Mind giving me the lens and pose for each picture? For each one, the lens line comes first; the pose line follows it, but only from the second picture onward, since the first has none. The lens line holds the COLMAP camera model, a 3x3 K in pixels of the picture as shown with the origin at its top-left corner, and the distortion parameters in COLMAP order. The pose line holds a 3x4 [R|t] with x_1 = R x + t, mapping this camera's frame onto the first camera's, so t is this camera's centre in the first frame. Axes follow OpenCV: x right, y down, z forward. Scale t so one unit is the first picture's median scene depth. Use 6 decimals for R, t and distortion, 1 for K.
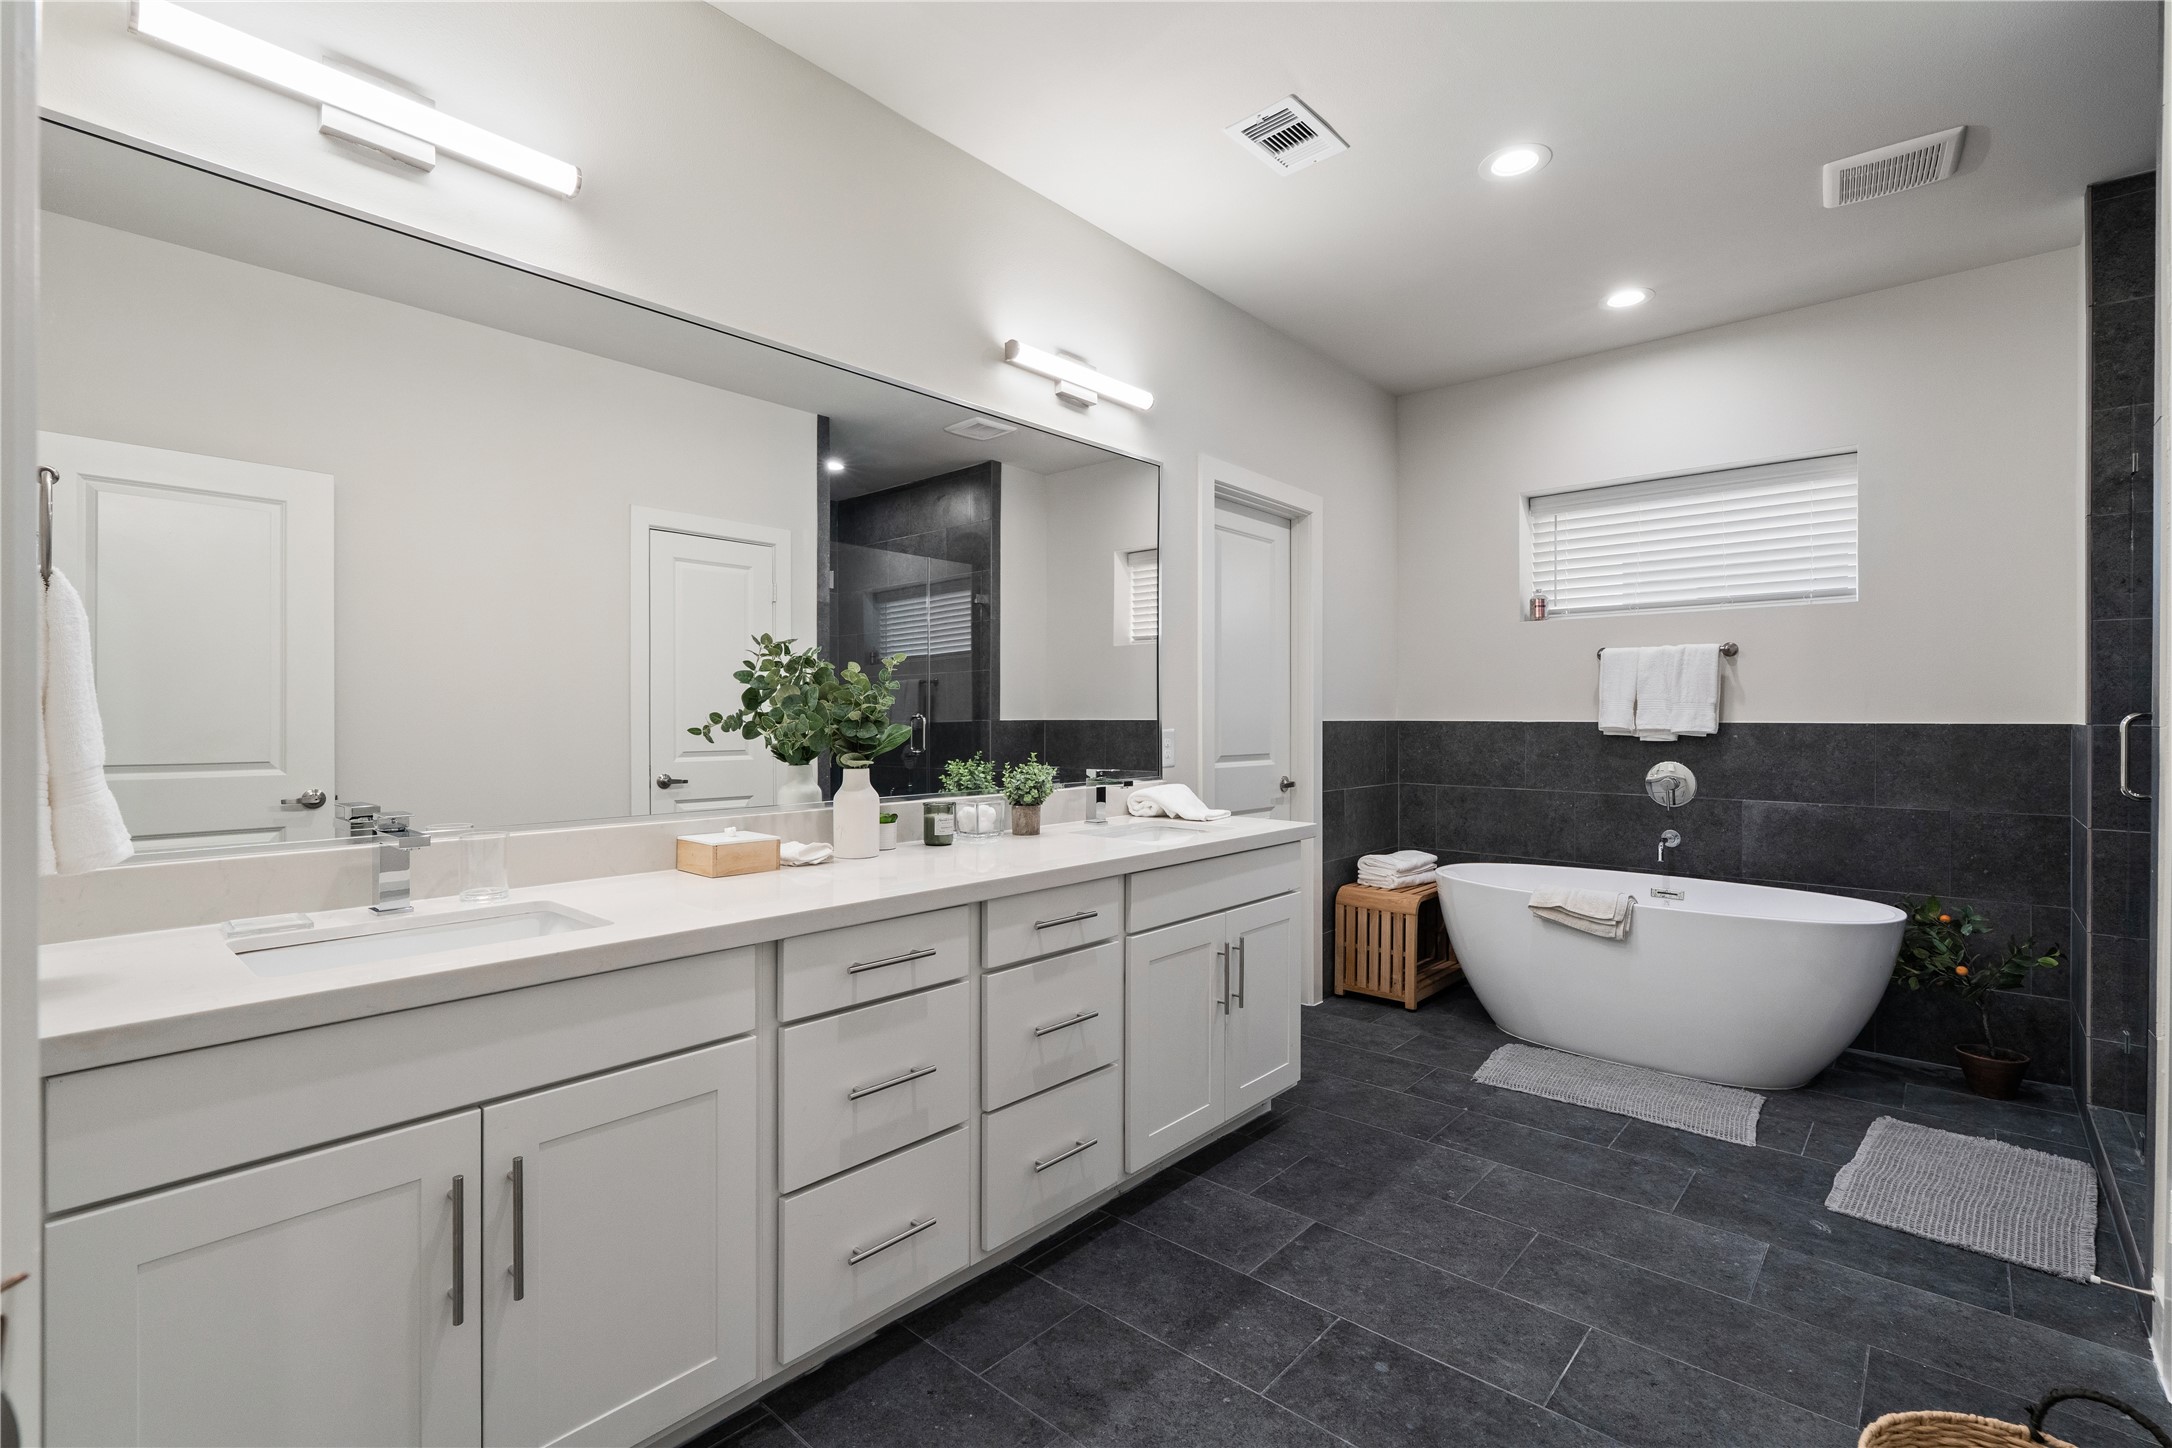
lens RADIAL K [[971.0, 0, 1086.1], [0, 971.0, 715.1], [0, 0, 1]] dist [-0.005540, -0.000064]
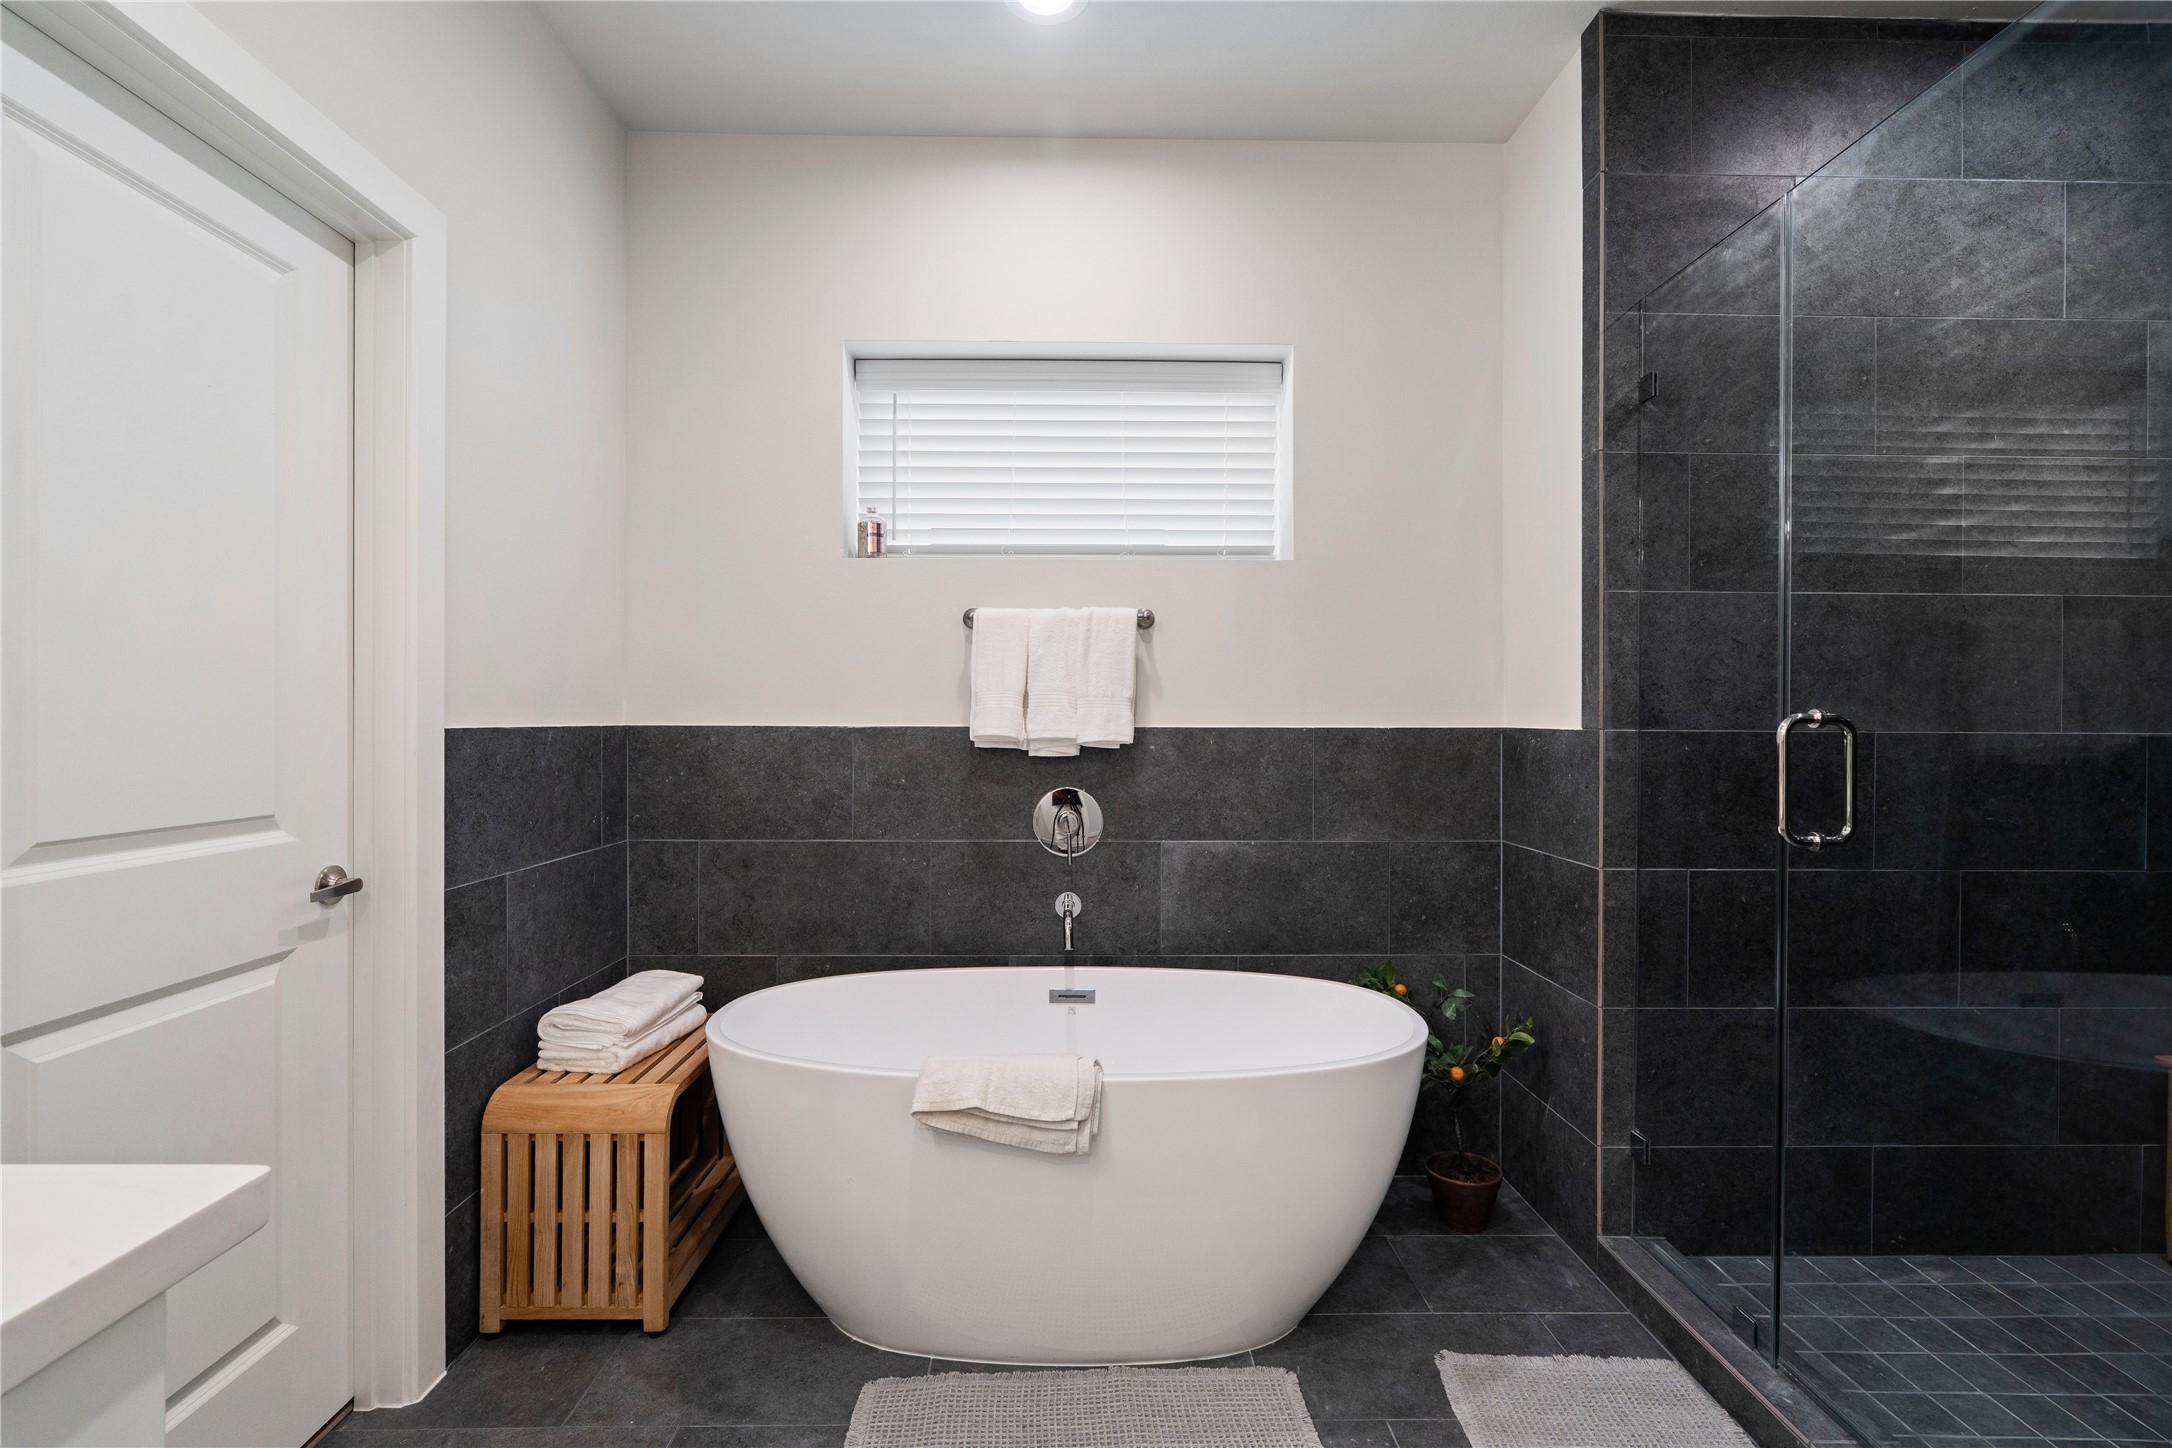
lens RADIAL K [[971.0, 0, 1086.7], [0, 971.0, 718.3], [0, 0, 1]] dist [-0.005540, -0.000064]
pose [[0.729243, -0.000747, 0.684254, 0.163627], [-0.001430, 0.999996, 0.002616, -0.000216], [-0.684253, -0.002886, 0.729239, 0.508271]]
